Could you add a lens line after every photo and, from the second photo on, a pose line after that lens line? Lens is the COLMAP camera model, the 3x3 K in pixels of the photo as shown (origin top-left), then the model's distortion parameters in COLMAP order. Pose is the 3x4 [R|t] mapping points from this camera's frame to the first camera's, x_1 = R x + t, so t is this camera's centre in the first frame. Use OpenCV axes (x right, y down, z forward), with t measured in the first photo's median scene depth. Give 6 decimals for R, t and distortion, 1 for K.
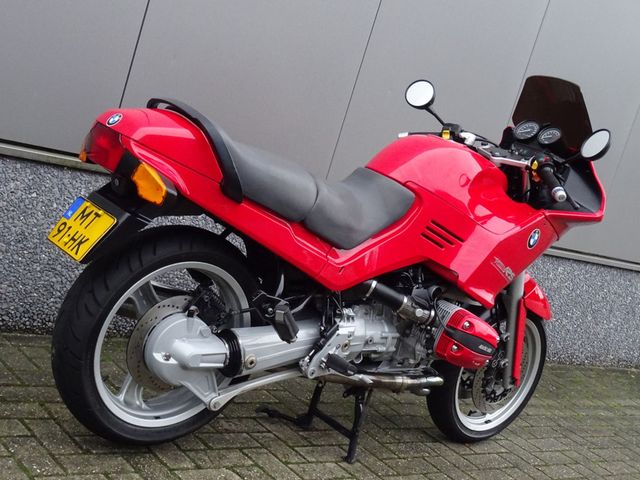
lens RADIAL K [[991.9, 0, 320.0], [0, 991.9, 240.0], [0, 0, 1]] dist [-0.003424, 0.027025]
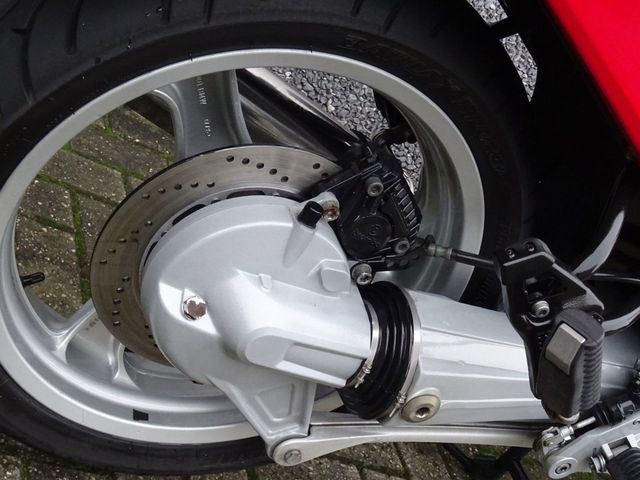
lens RADIAL K [[991.9, 0, 320.0], [0, 991.9, 240.0], [0, 0, 1]] dist [-0.003424, 0.027025]
pose [[0.898208, 0.411760, -0.153868, -0.072503], [-0.373787, 0.899667, 0.225571, 0.006547], [0.231311, -0.145095, 0.961999, 0.672656]]
